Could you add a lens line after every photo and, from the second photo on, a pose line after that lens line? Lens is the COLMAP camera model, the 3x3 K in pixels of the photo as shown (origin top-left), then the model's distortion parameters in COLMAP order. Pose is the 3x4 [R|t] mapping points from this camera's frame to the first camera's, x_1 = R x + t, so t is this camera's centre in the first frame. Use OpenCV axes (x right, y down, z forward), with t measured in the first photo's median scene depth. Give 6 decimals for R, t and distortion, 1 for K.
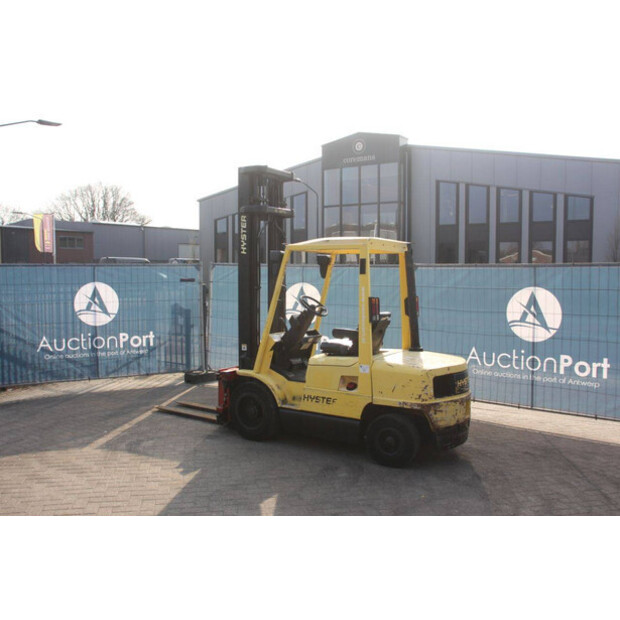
lens RADIAL K [[565.1, 0, 309.3], [0, 565.1, 313.5], [0, 0, 1]] dist [-0.079777, 0.000000]
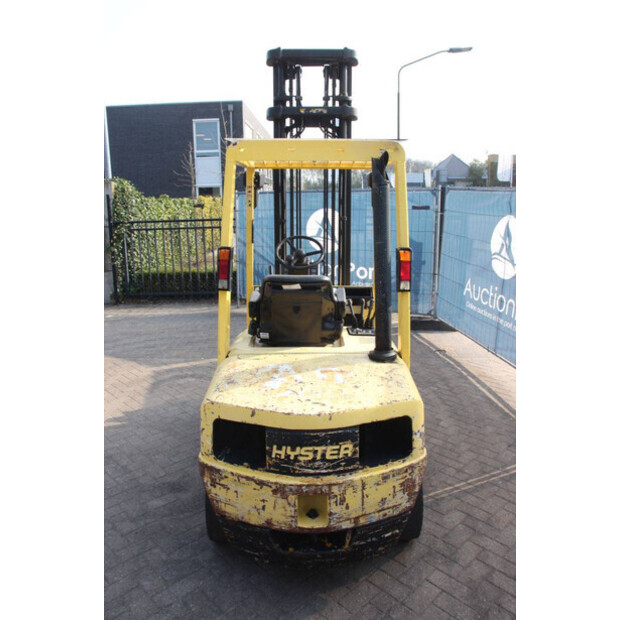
lens RADIAL K [[508.8, 0, 318.6], [0, 508.8, 306.1], [0, 0, 1]] dist [-0.165014, 0.133388]
pose [[0.567105, 0.167782, -0.806375, 0.484924], [-0.050360, 0.984264, 0.169378, -0.050484], [0.822105, -0.055446, 0.566630, 0.655908]]
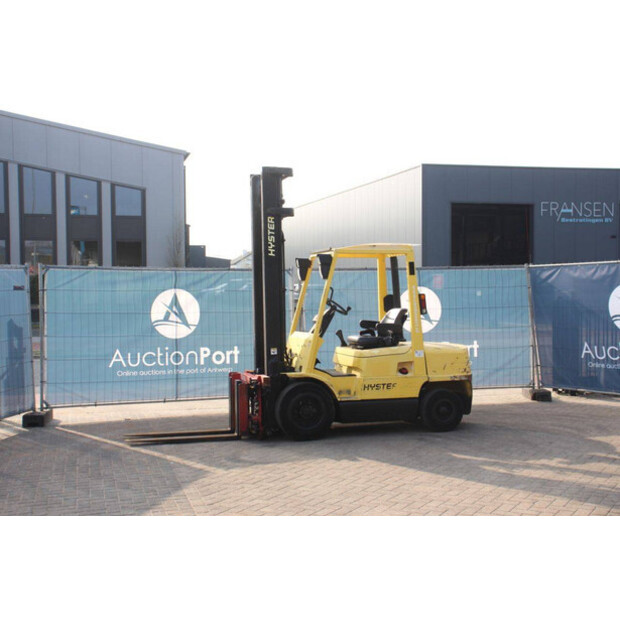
lens RADIAL K [[840.4, 0, 304.1], [0, 840.4, 292.7], [0, 0, 1]] dist [0.068307, 0.000000]
pose [[0.662205, -0.015410, 0.749164, -1.177405], [0.063105, 0.997384, -0.035264, 0.013849], [-0.746660, 0.070628, 0.661445, -0.006090]]
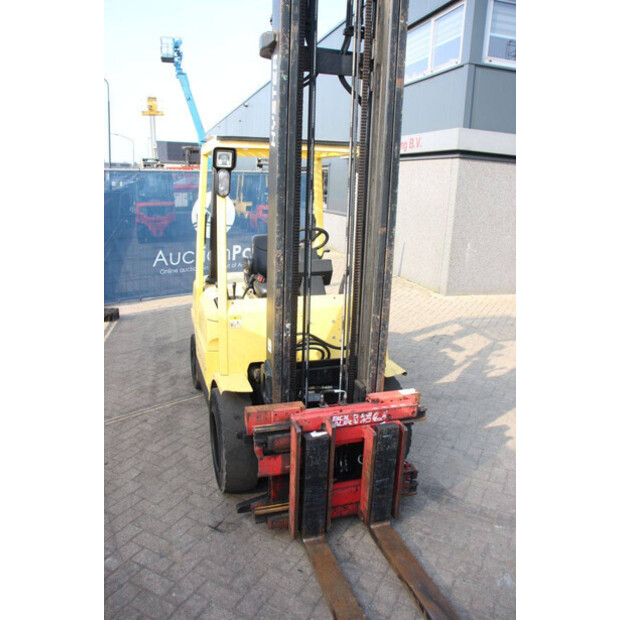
lens RADIAL K [[508.8, 0, 309.8], [0, 508.8, 311.1], [0, 0, 1]] dist [-0.165014, 0.133388]
pose [[-0.774018, -0.186337, 0.605123, -0.338084], [0.004516, 0.954066, 0.299564, -0.103259], [-0.633147, 0.234600, -0.737623, 1.378253]]
